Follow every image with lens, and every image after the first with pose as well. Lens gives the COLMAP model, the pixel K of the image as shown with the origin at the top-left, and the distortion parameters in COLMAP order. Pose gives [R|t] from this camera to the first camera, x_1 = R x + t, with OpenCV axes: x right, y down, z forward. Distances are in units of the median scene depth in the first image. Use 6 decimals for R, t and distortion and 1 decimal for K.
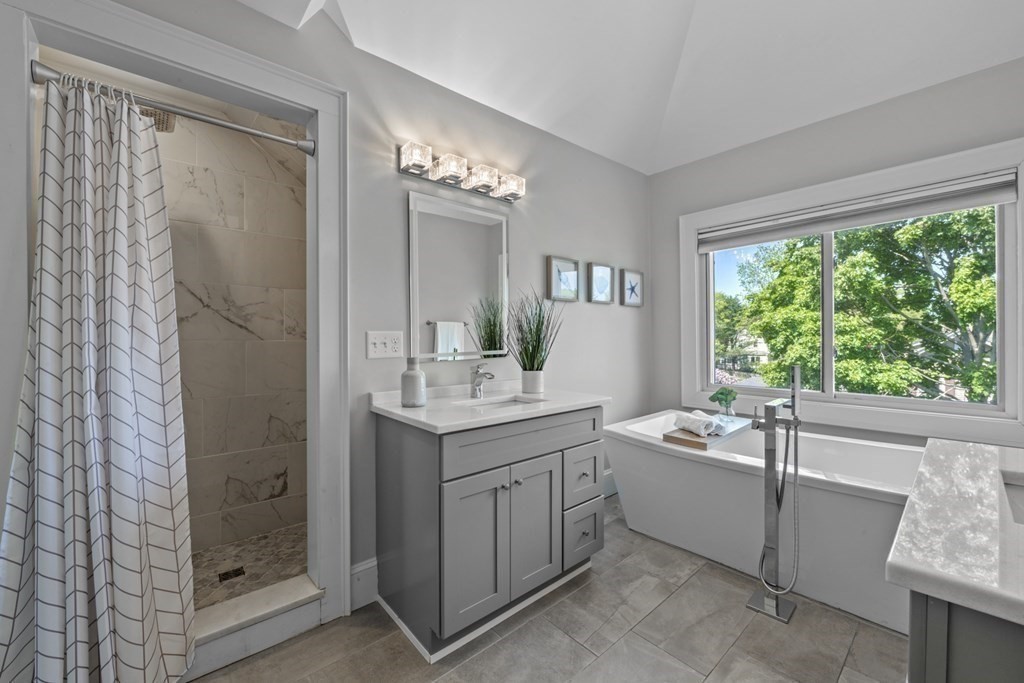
lens RADIAL K [[409.6, 0, 526.8], [0, 409.6, 339.9], [0, 0, 1]] dist [-0.007357, -0.000207]
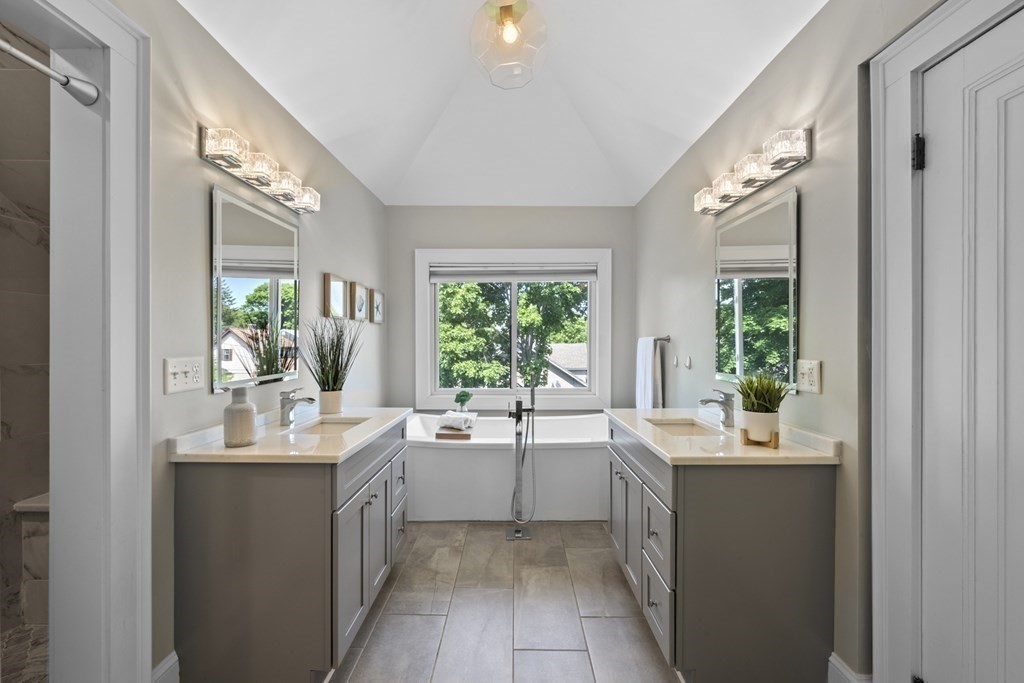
lens RADIAL K [[399.5, 0, 515.0], [0, 399.5, 344.2], [0, 0, 1]] dist [-0.004305, -0.000016]
pose [[0.670834, 0.001572, 0.741606, -0.408837], [-0.002886, 0.999996, 0.000491, -0.039967], [-0.741602, -0.002470, 0.670836, 0.015750]]
